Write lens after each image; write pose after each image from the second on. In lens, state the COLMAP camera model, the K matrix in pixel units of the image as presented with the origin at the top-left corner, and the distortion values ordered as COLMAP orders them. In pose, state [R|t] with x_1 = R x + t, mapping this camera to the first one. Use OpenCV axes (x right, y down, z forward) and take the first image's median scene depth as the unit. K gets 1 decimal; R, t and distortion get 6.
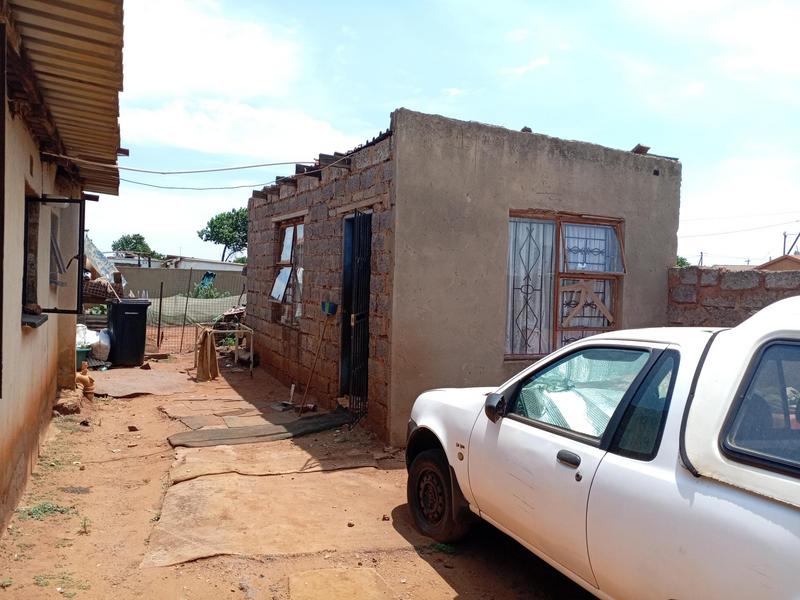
lens RADIAL K [[626.2, 0, 400.0], [0, 626.2, 300.0], [0, 0, 1]] dist [0.044648, -0.092080]
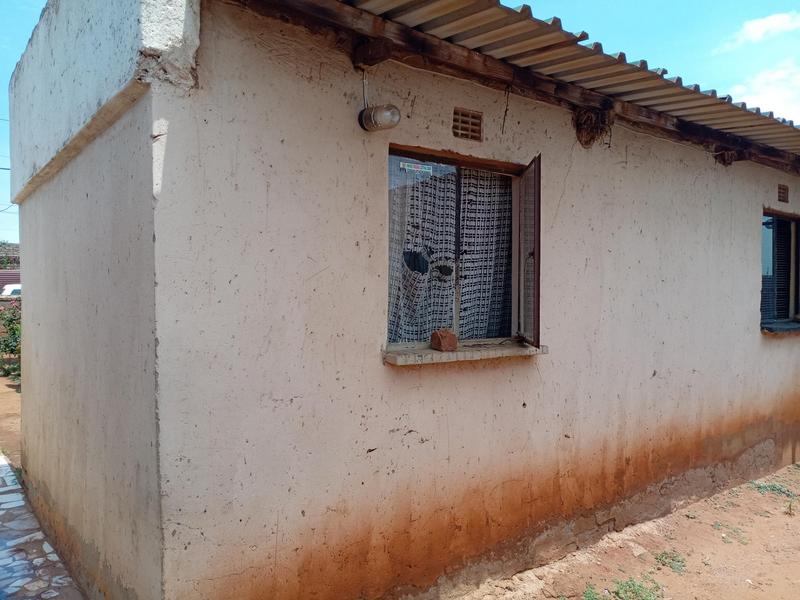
lens RADIAL K [[628.2, 0, 397.8], [0, 628.2, 302.2], [0, 0, 1]] dist [0.058876, -0.113262]
pose [[0.223607, -0.013879, -0.974581, 0.281688], [-0.015626, 0.999719, -0.017822, 0.013523], [0.974554, 0.019214, 0.223327, 0.035342]]
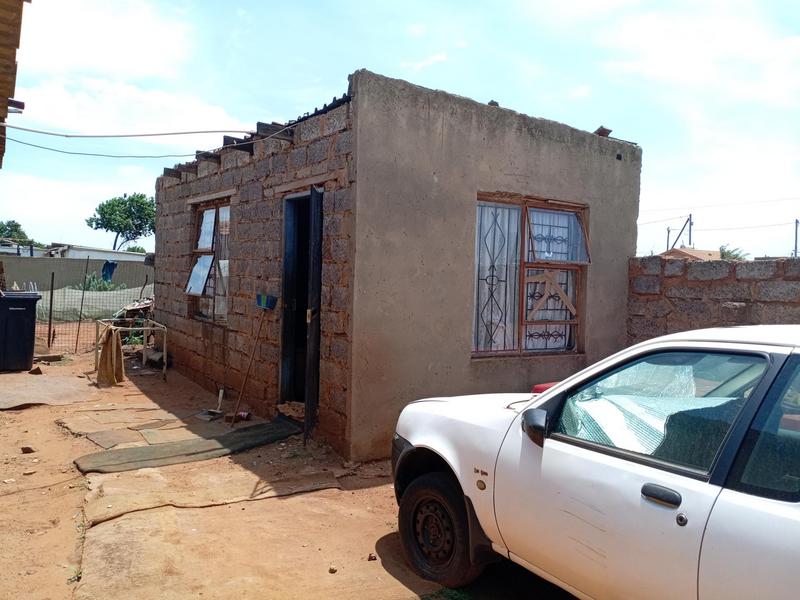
lens RADIAL K [[626.2, 0, 400.0], [0, 626.2, 300.0], [0, 0, 1]] dist [0.044648, -0.092080]
pose [[0.987541, -0.005193, 0.157274, -0.077169], [0.003150, 0.999907, 0.013236, -0.000570], [-0.157328, -0.012575, 0.987466, 0.124926]]
